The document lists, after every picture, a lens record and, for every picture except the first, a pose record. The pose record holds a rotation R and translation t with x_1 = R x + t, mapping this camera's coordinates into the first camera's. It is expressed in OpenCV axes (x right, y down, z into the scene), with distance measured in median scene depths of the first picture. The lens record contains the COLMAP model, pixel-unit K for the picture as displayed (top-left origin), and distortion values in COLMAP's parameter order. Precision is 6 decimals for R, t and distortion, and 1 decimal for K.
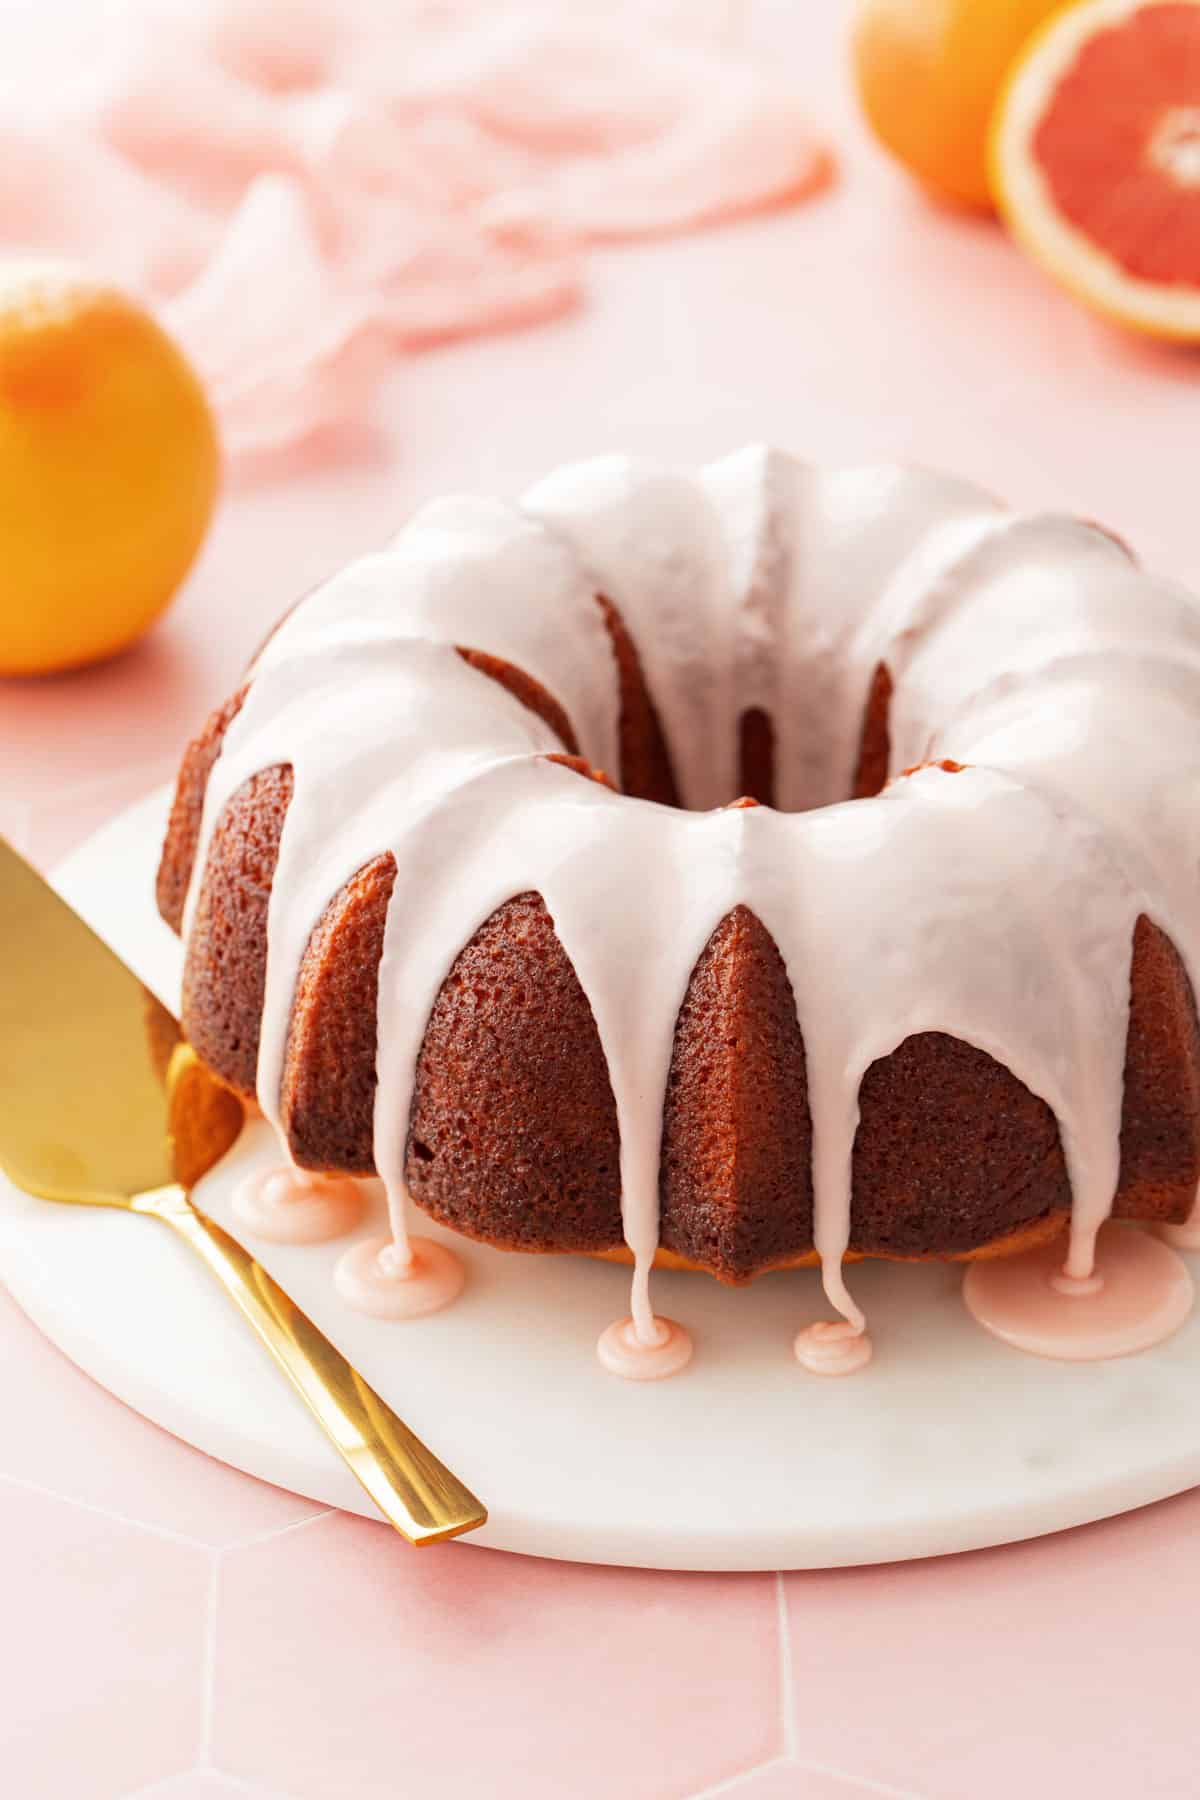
lens RADIAL K [[4822.4, 0, 600.0], [0, 4822.4, 900.0], [0, 0, 1]] dist [0.061468, 0.735682]
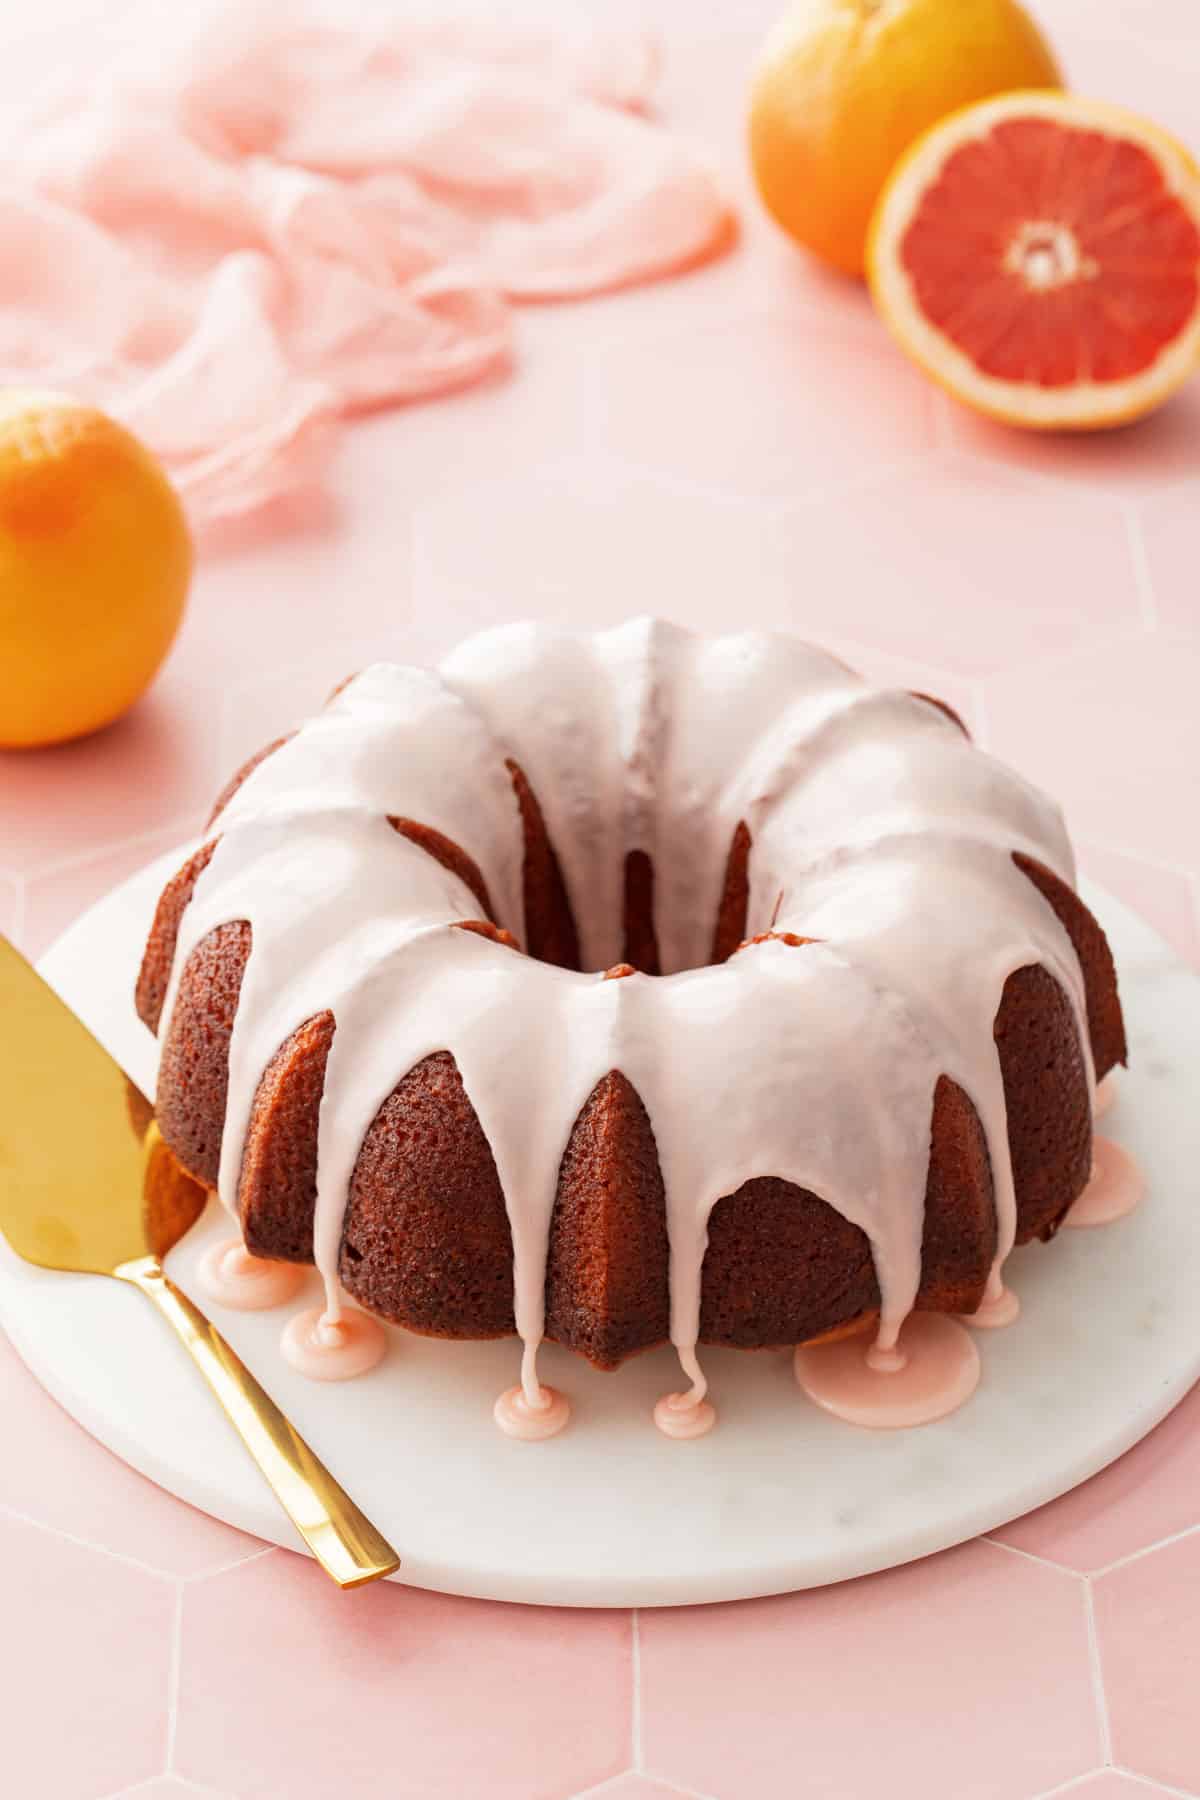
lens RADIAL K [[4822.4, 0, 600.0], [0, 4822.4, 900.0], [0, 0, 1]] dist [0.061468, 0.735682]
pose [[0.999778, 0.017544, 0.011660, 0.010039], [-0.018492, 0.996050, 0.086846, -0.144731], [-0.010091, -0.087043, 0.996153, -0.214835]]
